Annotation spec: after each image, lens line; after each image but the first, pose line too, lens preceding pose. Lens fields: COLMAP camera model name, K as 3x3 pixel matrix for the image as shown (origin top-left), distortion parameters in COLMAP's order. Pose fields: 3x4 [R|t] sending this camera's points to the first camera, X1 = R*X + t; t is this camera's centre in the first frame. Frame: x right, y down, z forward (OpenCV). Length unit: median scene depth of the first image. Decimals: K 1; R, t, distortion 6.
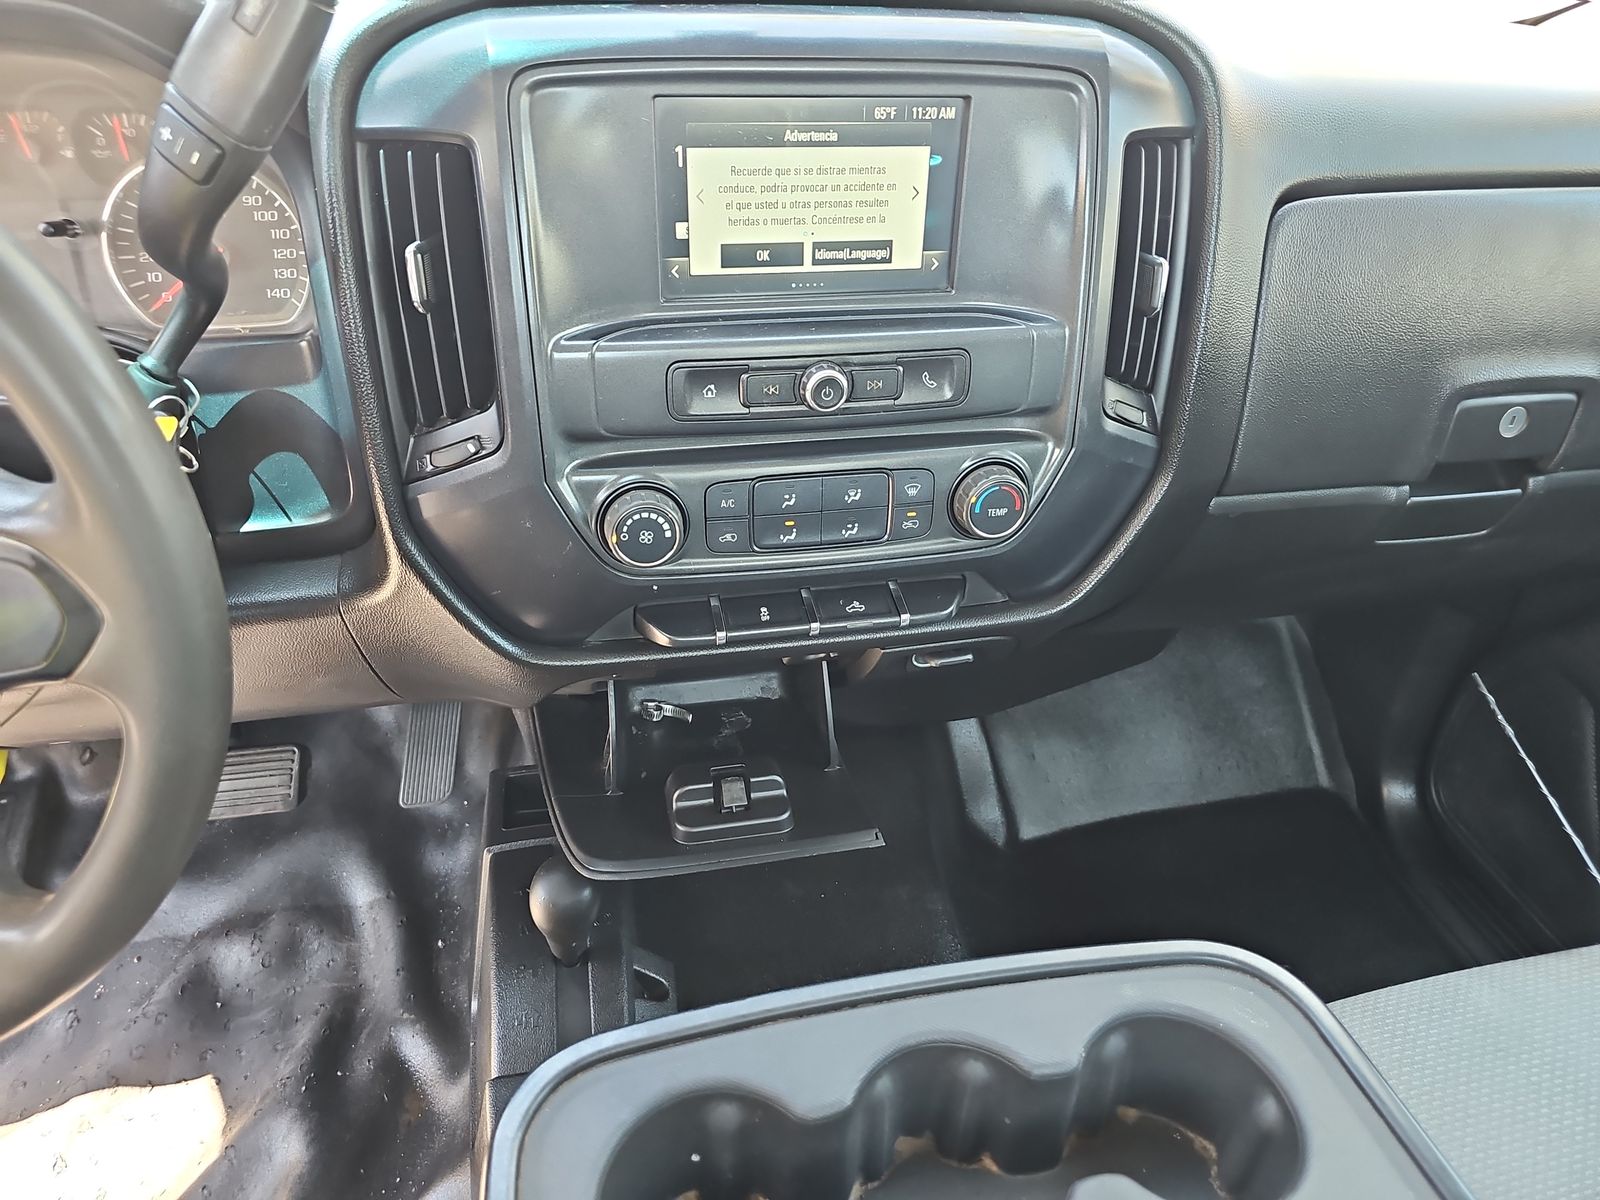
lens RADIAL K [[1077.6, 0, 797.6], [0, 1077.6, 607.3], [0, 0, 1]] dist [0.004984, -0.006704]
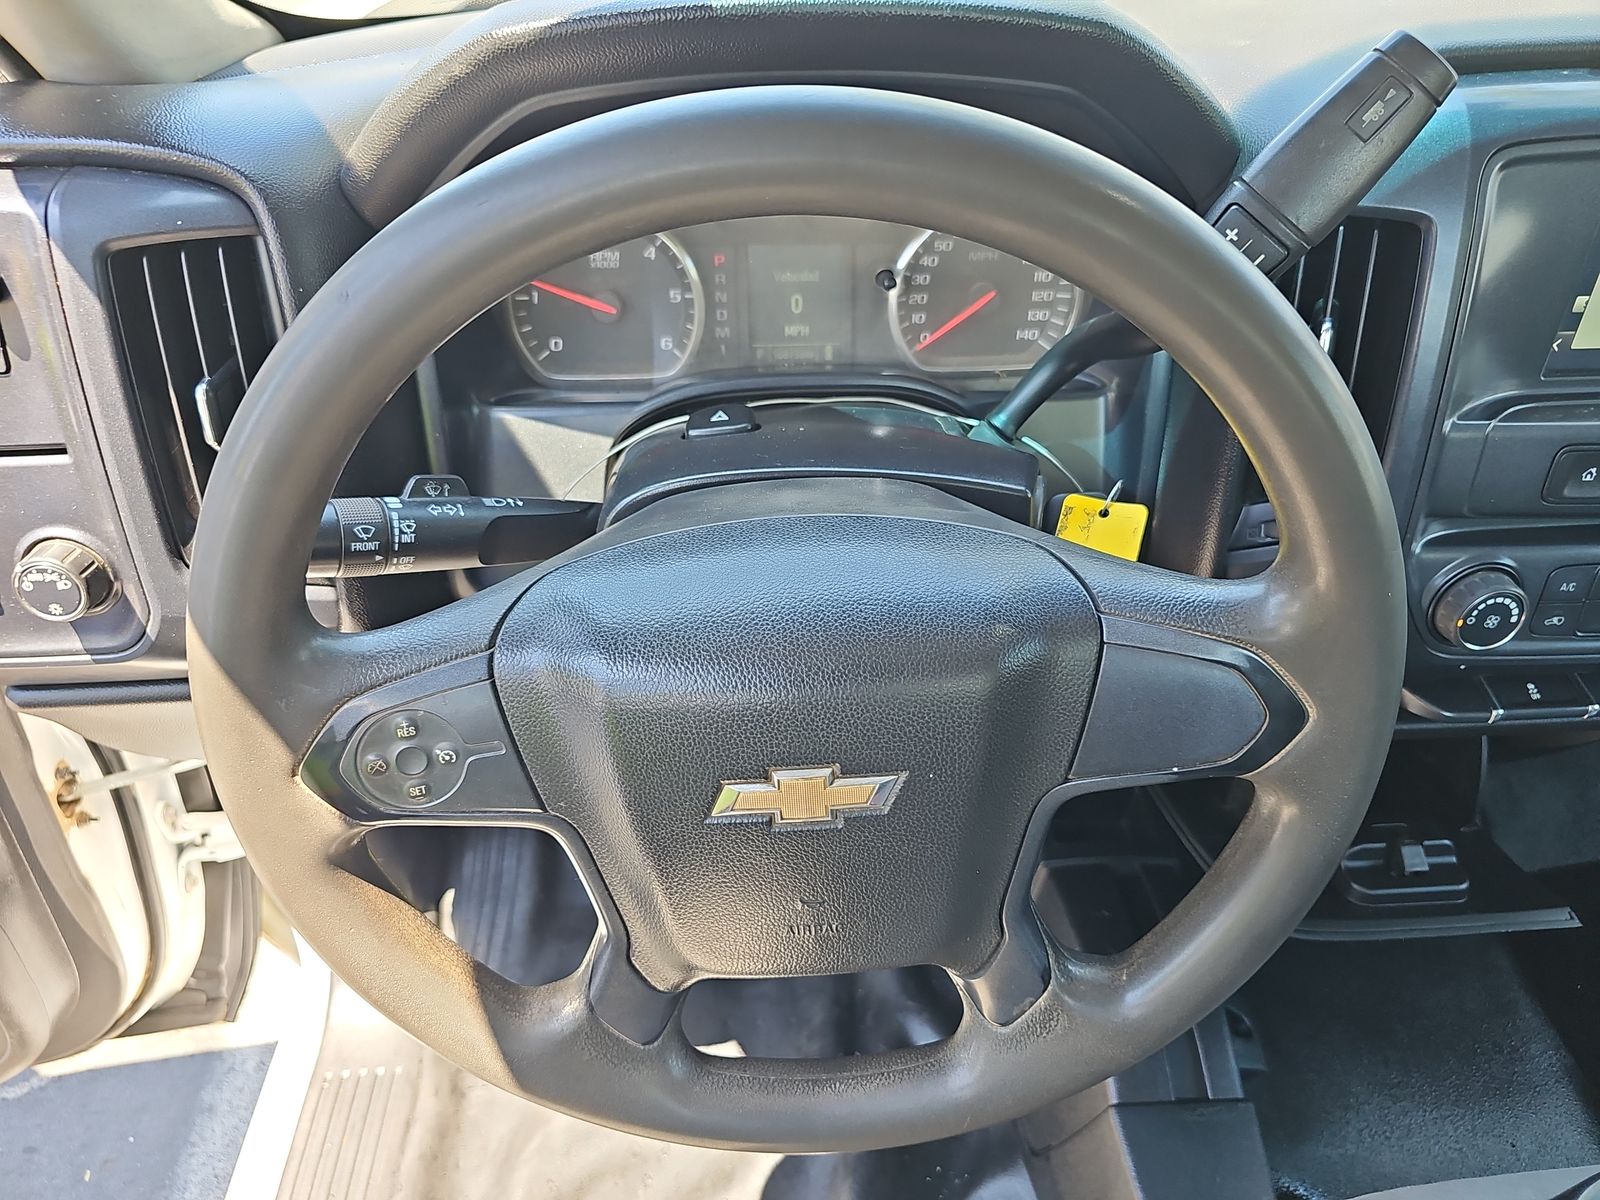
lens RADIAL K [[1072.1, 0, 800.0], [0, 1072.1, 600.0], [0, 0, 1]] dist [0.009739, -0.001017]
pose [[0.990320, 0.063472, -0.123443, -0.632492], [-0.056906, 0.996807, 0.056008, -0.102549], [0.126604, -0.048441, 0.990770, -0.027485]]
